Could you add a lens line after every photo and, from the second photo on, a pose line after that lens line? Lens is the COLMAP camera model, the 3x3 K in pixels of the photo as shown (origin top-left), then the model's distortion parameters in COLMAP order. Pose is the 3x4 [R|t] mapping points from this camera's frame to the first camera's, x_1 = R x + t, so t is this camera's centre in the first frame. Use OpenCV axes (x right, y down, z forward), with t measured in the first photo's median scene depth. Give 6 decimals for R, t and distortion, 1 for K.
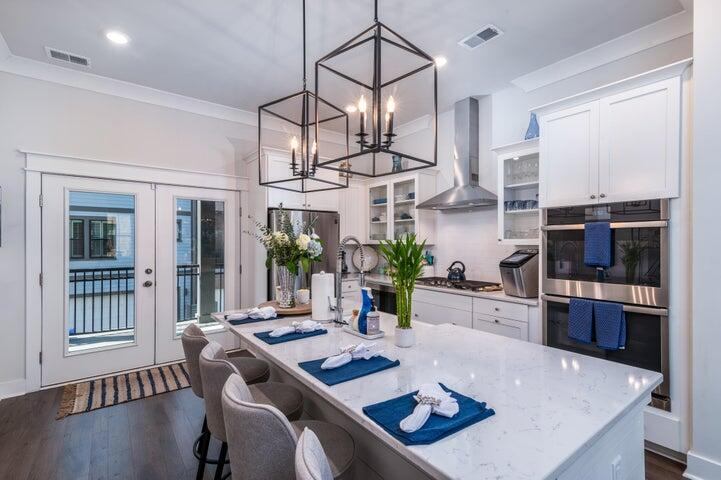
lens RADIAL K [[330.8, 0, 357.6], [0, 330.8, 240.2], [0, 0, 1]] dist [0.002289, 0.000262]
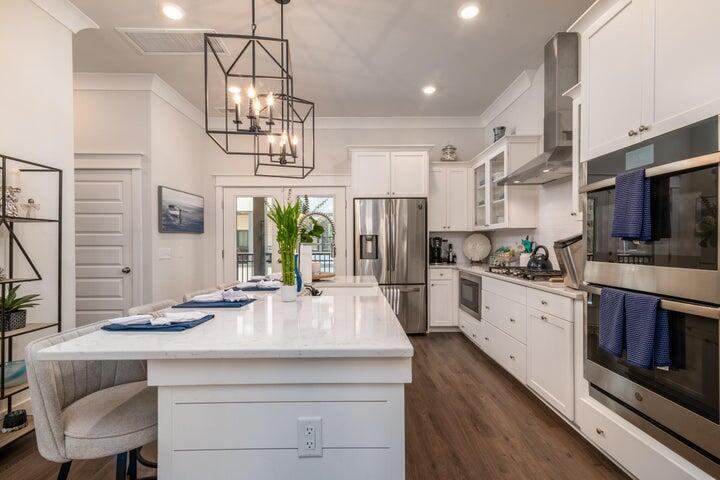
lens RADIAL K [[330.4, 0, 358.2], [0, 330.4, 244.0], [0, 0, 1]] dist [0.002289, 0.000262]
pose [[0.809047, -0.000618, -0.587744, 0.580218], [0.008013, 0.999918, 0.009978, 0.067443], [0.587689, -0.012782, 0.808986, 0.136625]]
